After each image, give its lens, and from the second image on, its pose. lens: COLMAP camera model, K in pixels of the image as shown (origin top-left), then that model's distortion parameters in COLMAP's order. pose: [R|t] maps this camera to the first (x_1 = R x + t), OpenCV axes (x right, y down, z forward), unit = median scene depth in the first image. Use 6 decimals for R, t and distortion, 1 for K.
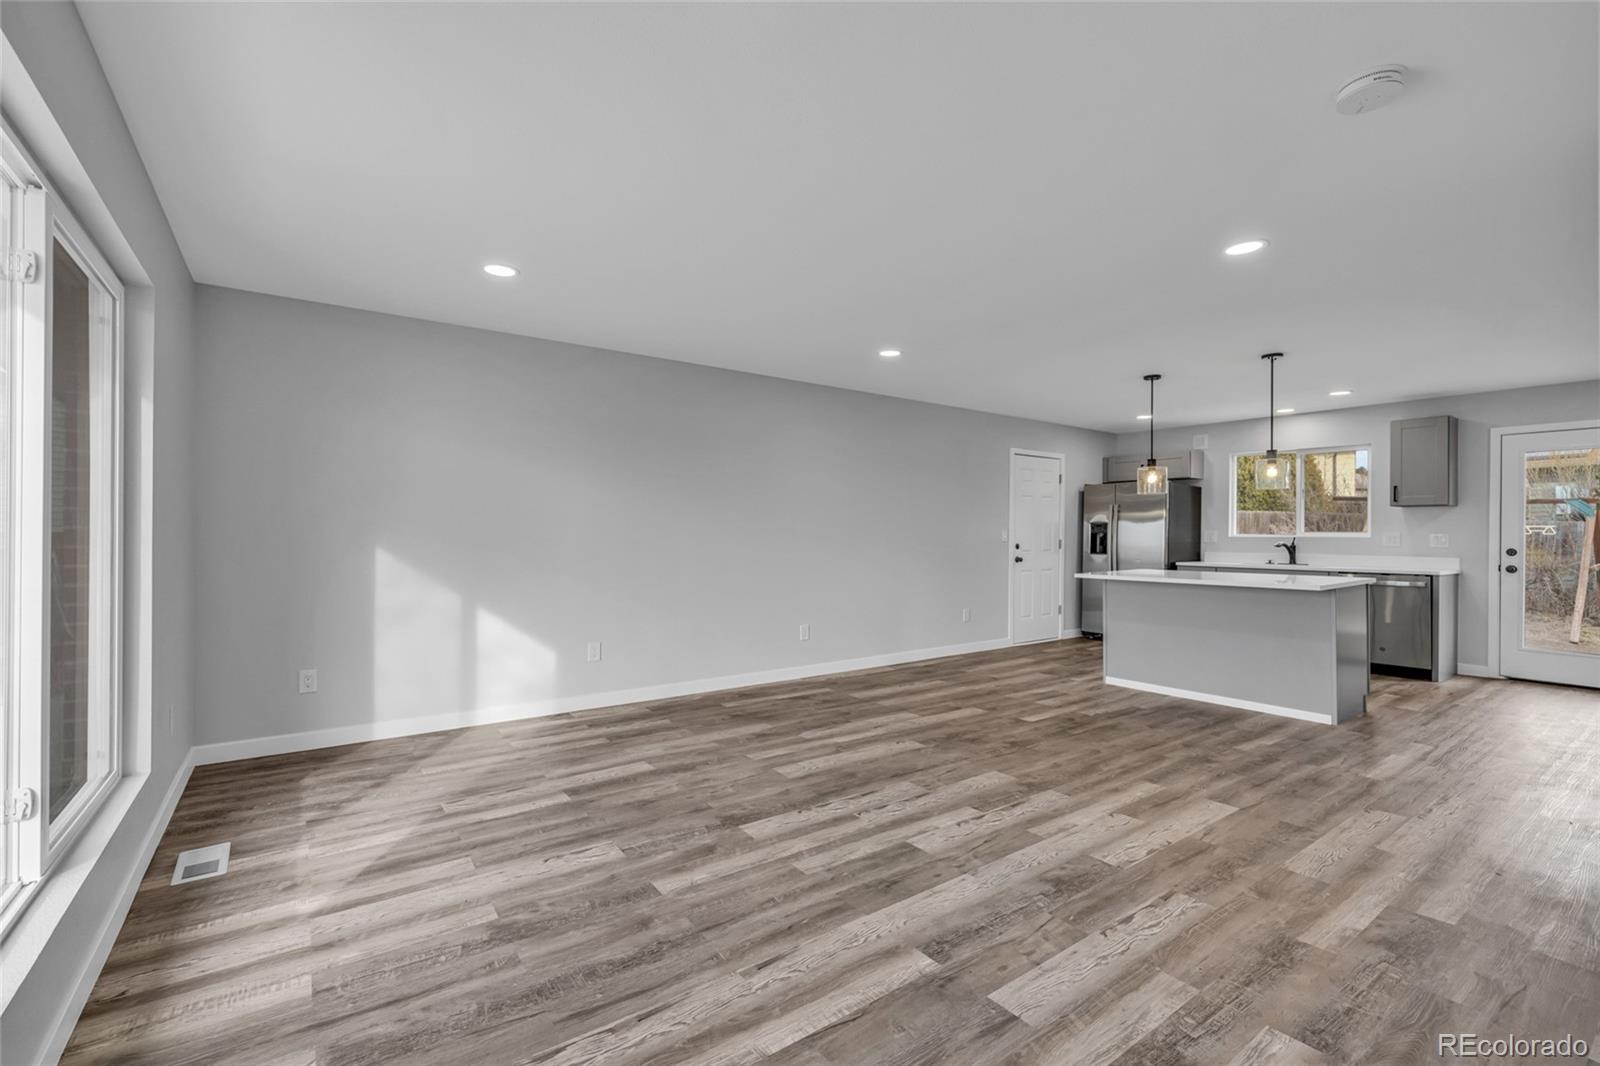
lens RADIAL K [[691.3, 0, 752.9], [0, 691.3, 530.8], [0, 0, 1]] dist [-0.000224, -0.000103]
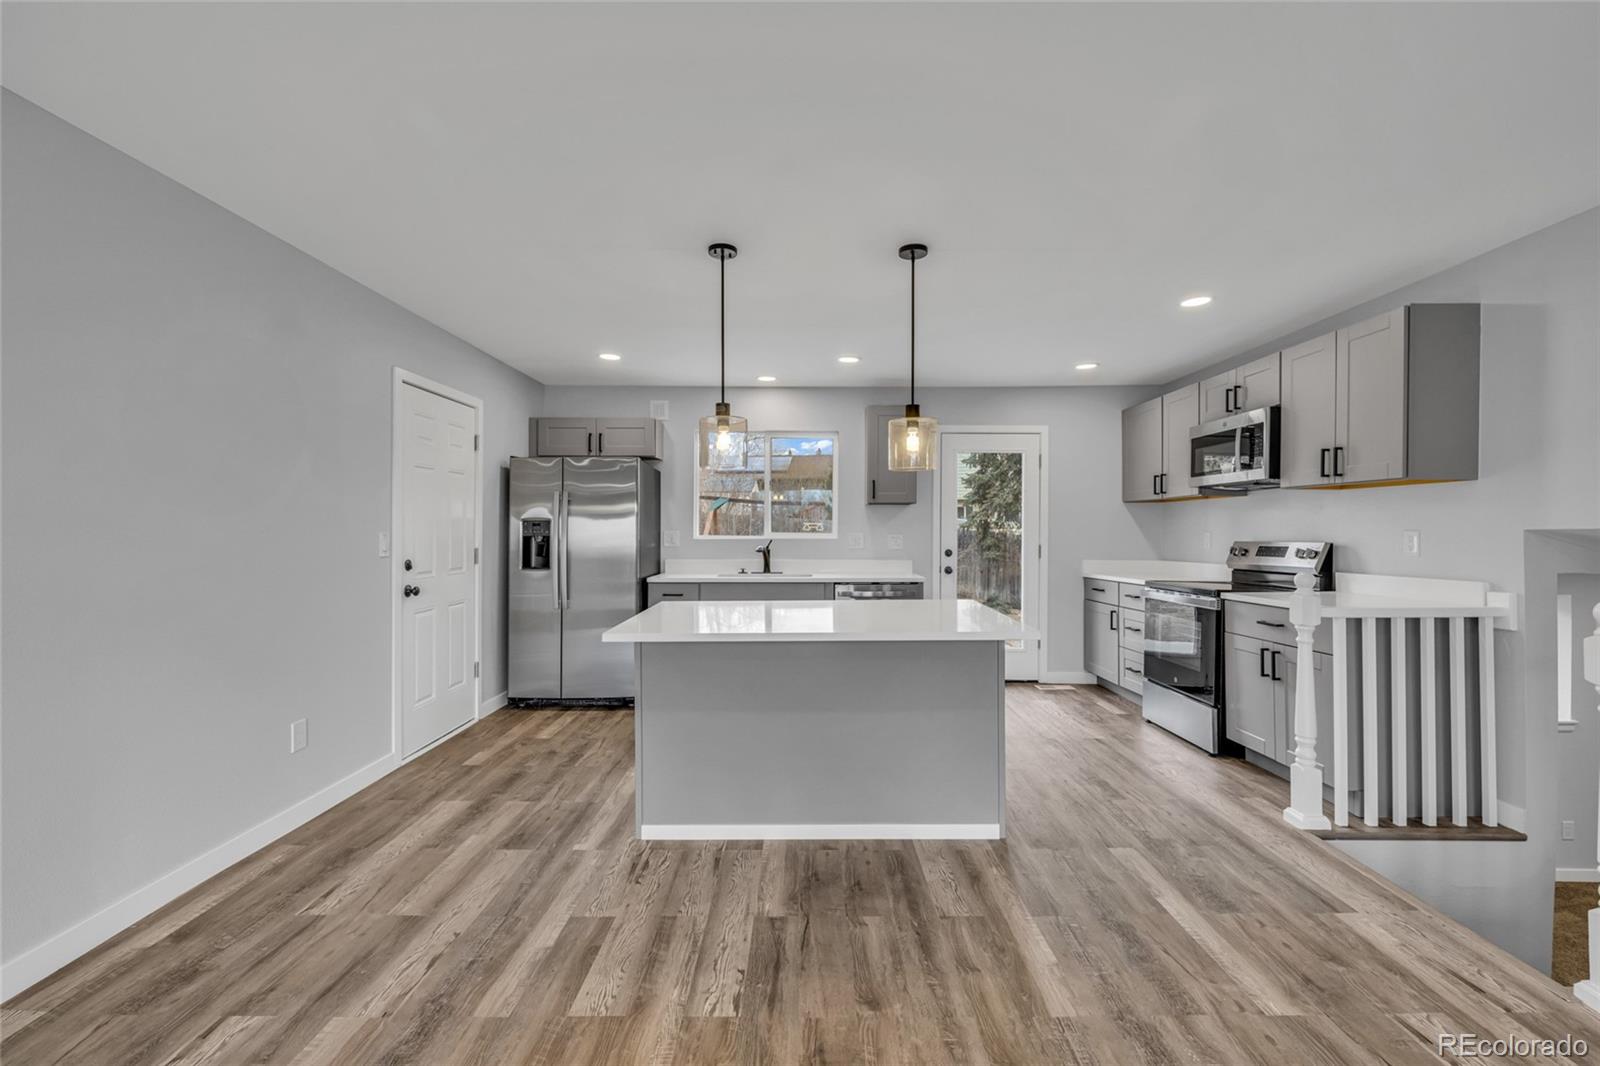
lens RADIAL K [[696.6, 0, 800.0], [0, 696.6, 533.0], [0, 0, 1]] dist [-0.000797, 0.000074]
pose [[0.555255, -0.009856, 0.831622, 0.116043], [-0.000395, 0.999927, 0.012114, -0.007272], [-0.831680, -0.007054, 0.555210, 0.469510]]
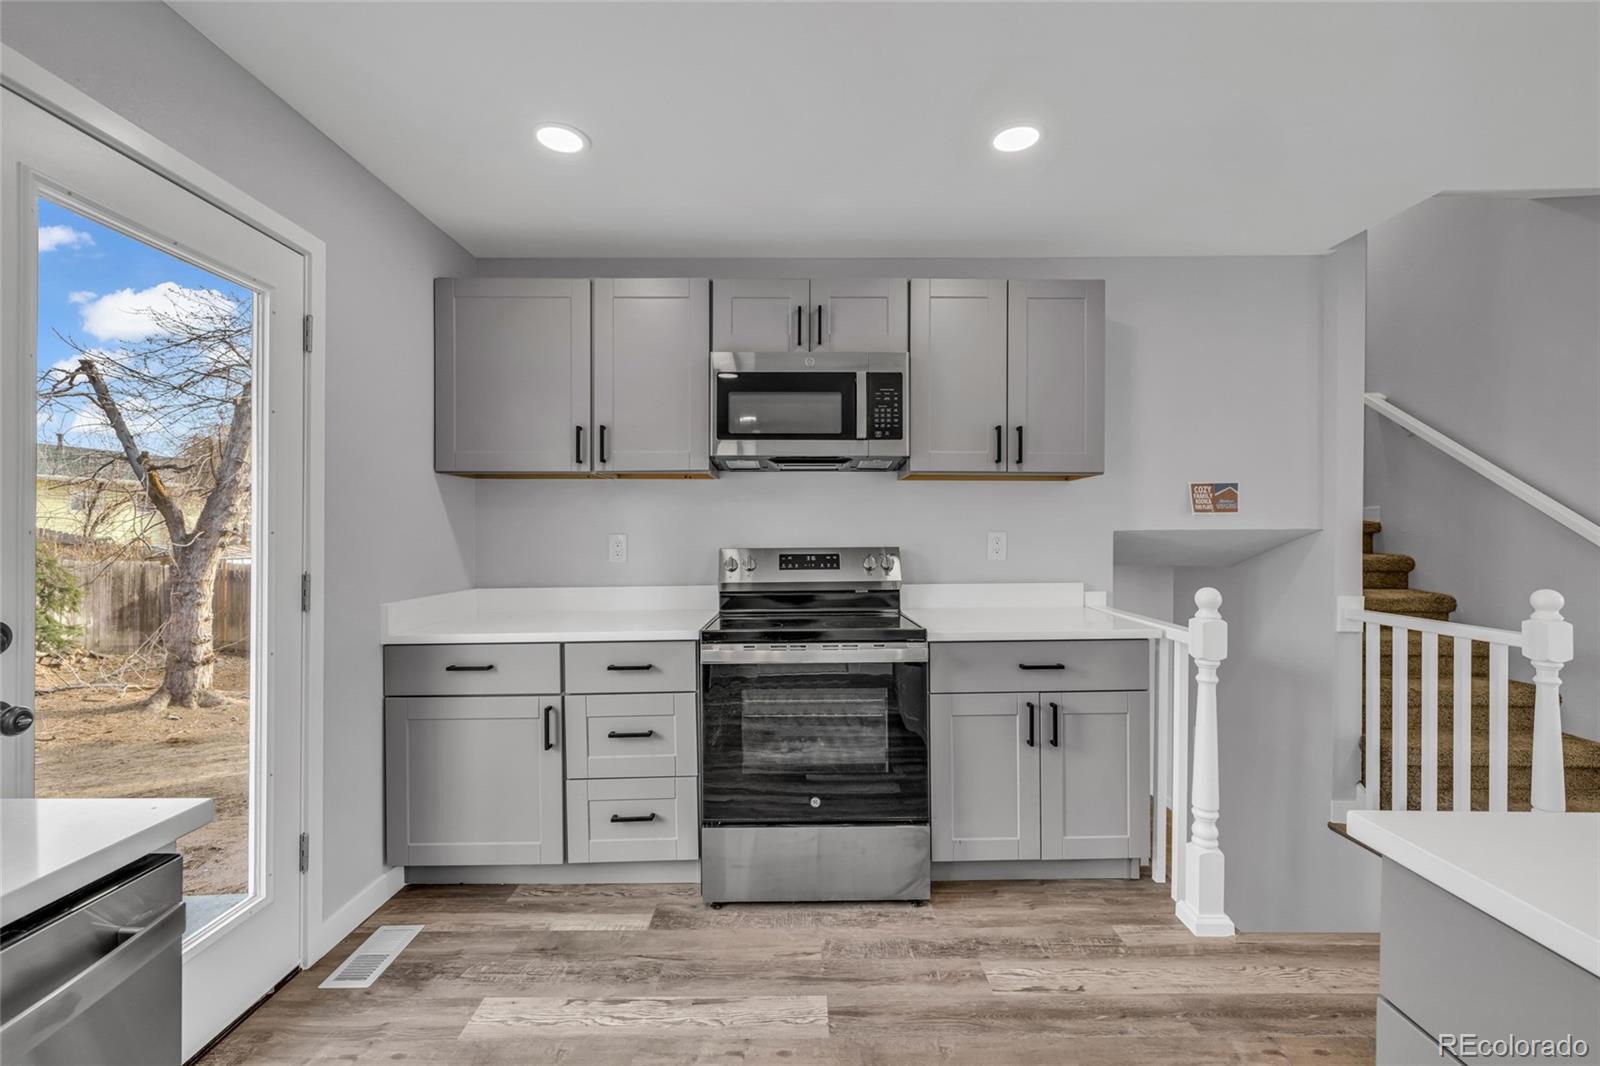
lens RADIAL K [[684.4, 0, 800.0], [0, 684.4, 533.0], [0, 0, 1]] dist [0.000510, 0.000067]
pose [[-0.832828, -0.006815, 0.553490, 0.581800], [-0.006394, 0.999976, 0.002692, -0.003316], [-0.553495, -0.001297, -0.832852, 0.782938]]
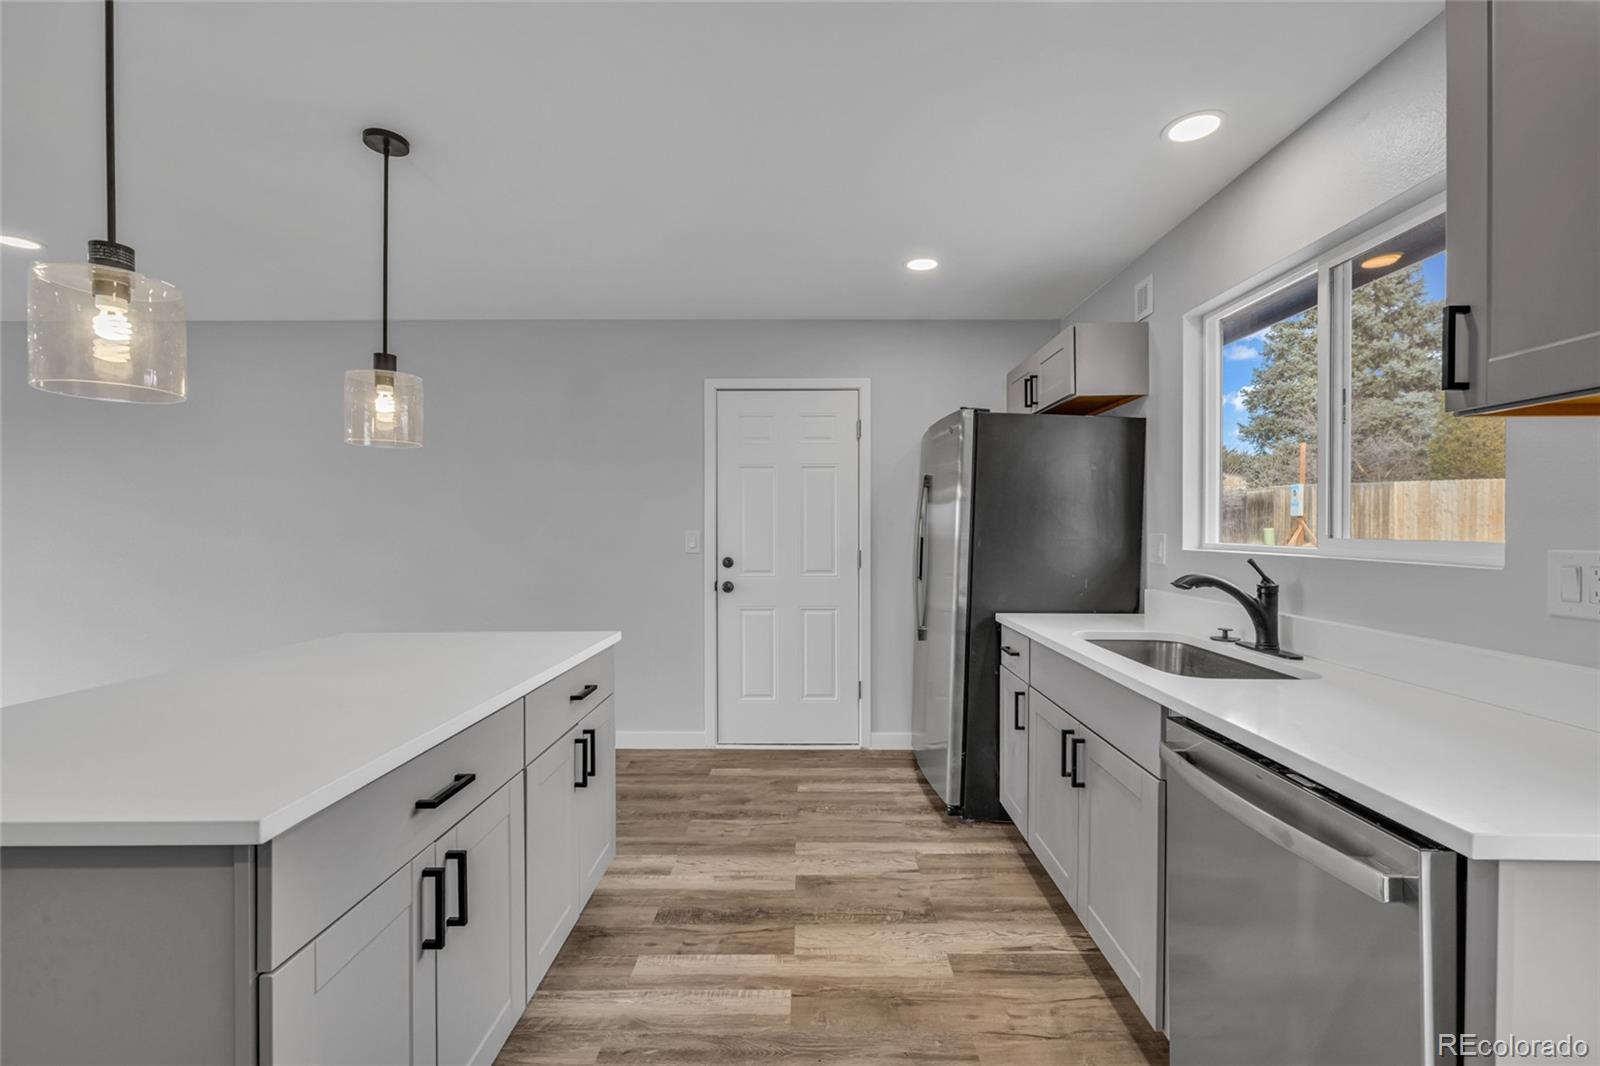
lens RADIAL K [[670.4, 0, 800.0], [0, 670.4, 533.0], [0, 0, 1]] dist [0.067079, 0.000019]
pose [[0.825730, 0.001846, -0.564063, 0.707723], [0.005200, 0.999927, 0.010884, -0.005545], [0.564042, -0.011920, 0.825660, 0.589831]]
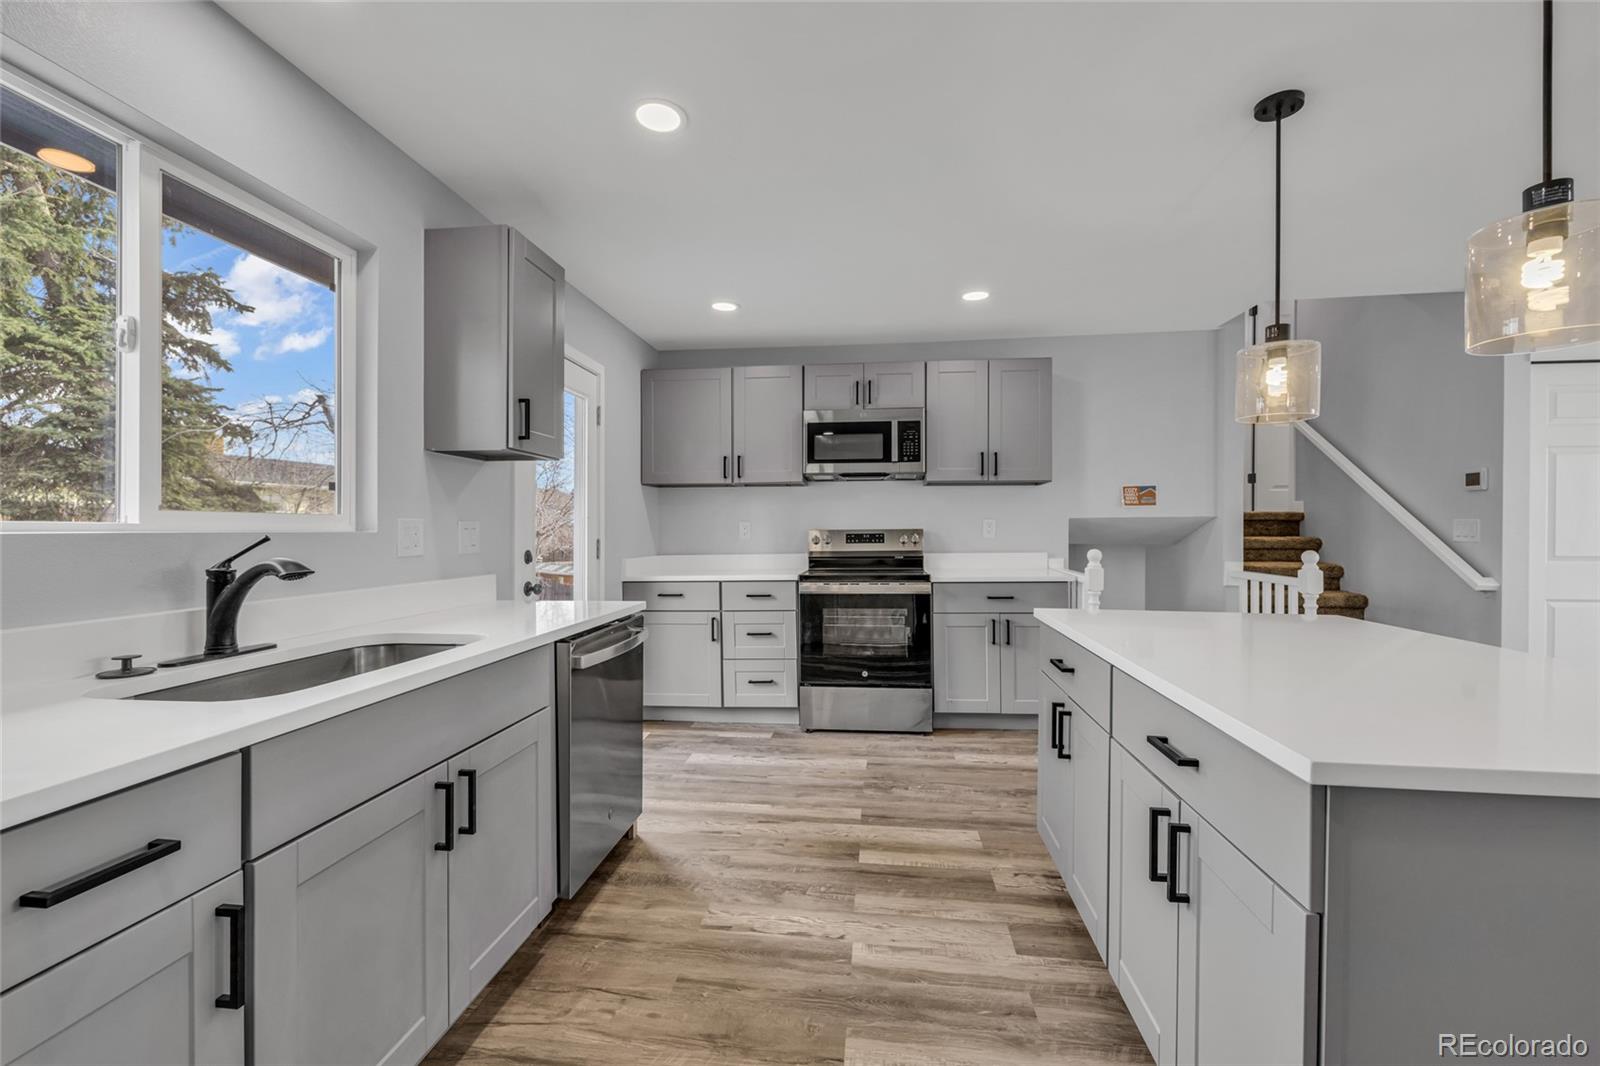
lens RADIAL K [[684.4, 0, 800.0], [0, 684.4, 533.0], [0, 0, 1]] dist [0.000510, 0.000067]
pose [[-0.761566, -0.007195, 0.648047, 0.442018], [-0.004246, 0.999972, 0.006111, 0.005543], [-0.648073, 0.001902, -0.761576, 0.957857]]
